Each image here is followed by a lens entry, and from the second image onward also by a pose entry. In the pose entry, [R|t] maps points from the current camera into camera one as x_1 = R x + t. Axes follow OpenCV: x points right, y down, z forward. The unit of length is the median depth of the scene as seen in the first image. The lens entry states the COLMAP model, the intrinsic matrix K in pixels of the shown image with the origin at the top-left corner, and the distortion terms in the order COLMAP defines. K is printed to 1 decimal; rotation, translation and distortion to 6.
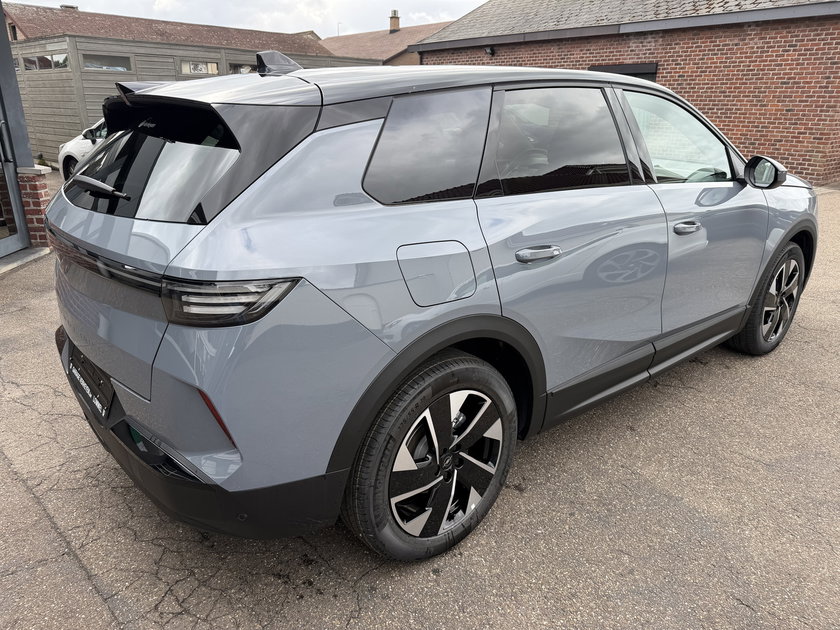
lens RADIAL K [[605.1, 0, 420.0], [0, 605.1, 315.0], [0, 0, 1]] dist [0.050907, -0.057428]
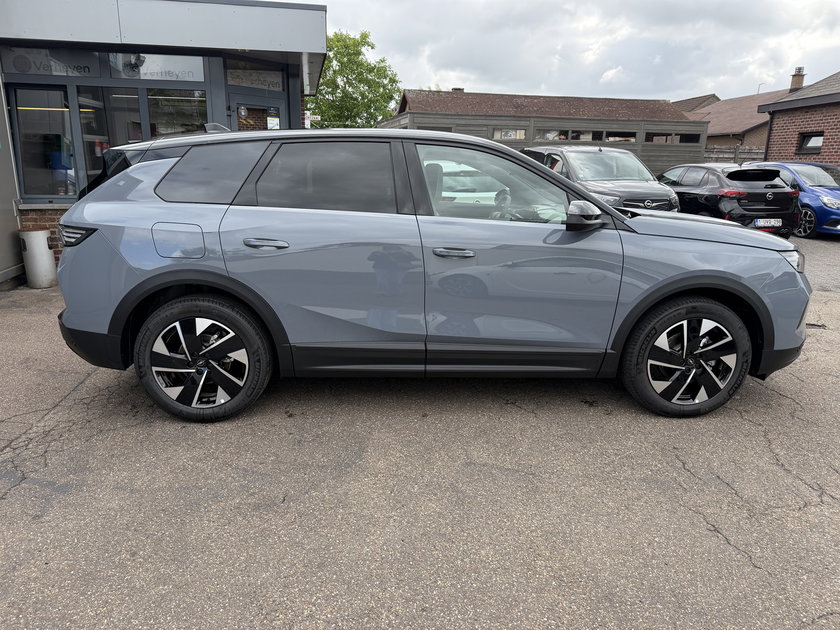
lens RADIAL K [[605.1, 0, 420.0], [0, 605.1, 315.0], [0, 0, 1]] dist [0.050907, -0.057428]
pose [[0.796252, 0.157120, -0.584206, 0.124265], [-0.212081, 0.976898, -0.026326, 0.002931], [0.566573, 0.144860, 0.811179, -0.001346]]
